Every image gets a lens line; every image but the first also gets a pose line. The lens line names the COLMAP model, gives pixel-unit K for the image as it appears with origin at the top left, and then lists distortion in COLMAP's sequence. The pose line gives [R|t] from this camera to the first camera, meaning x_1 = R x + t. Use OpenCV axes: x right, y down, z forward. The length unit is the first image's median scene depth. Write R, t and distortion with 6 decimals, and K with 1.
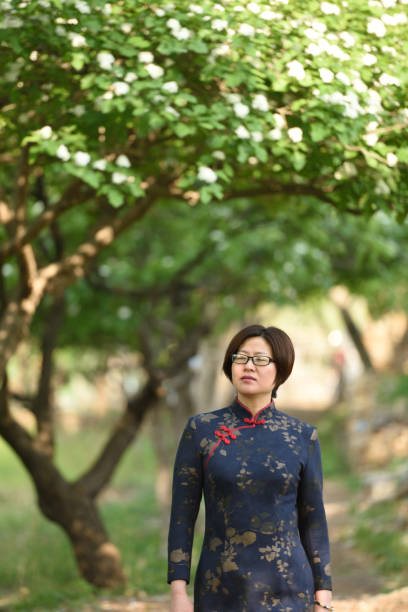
lens RADIAL K [[876.0, 0, 204.0], [0, 876.0, 306.0], [0, 0, 1]] dist [0.085070, -0.040333]
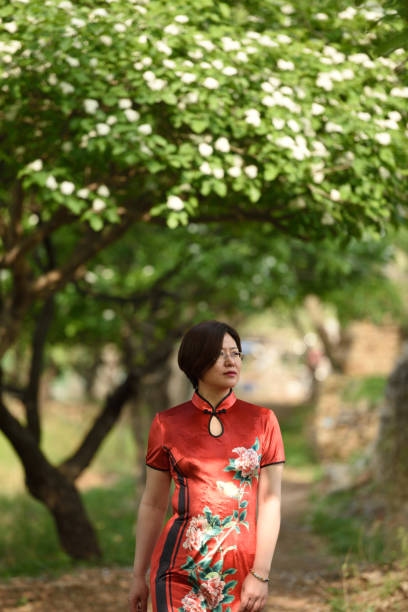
lens RADIAL K [[858.2, 0, 204.0], [0, 858.2, 306.0], [0, 0, 1]] dist [0.010179, 0.045367]
pose [[0.999541, 0.030121, 0.003213, 0.041787], [-0.030142, 0.999525, 0.006468, -0.023225], [-0.003017, -0.006562, 0.999974, -0.136941]]
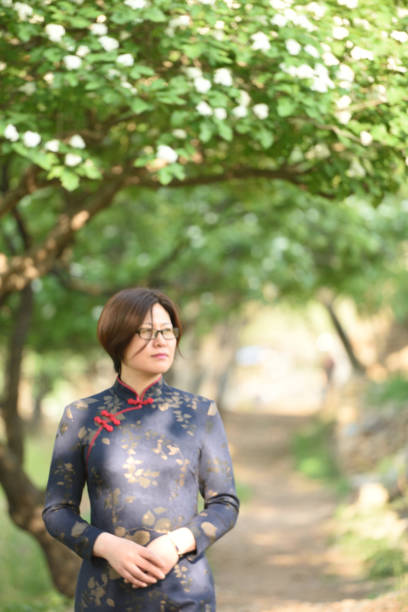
lens RADIAL K [[858.2, 0, 204.0], [0, 858.2, 306.0], [0, 0, 1]] dist [0.010179, 0.045367]
pose [[0.999948, -0.010108, 0.001046, 0.039199], [0.010120, 0.999874, -0.012236, 0.021185], [-0.000922, 0.012246, 0.999925, 0.093936]]
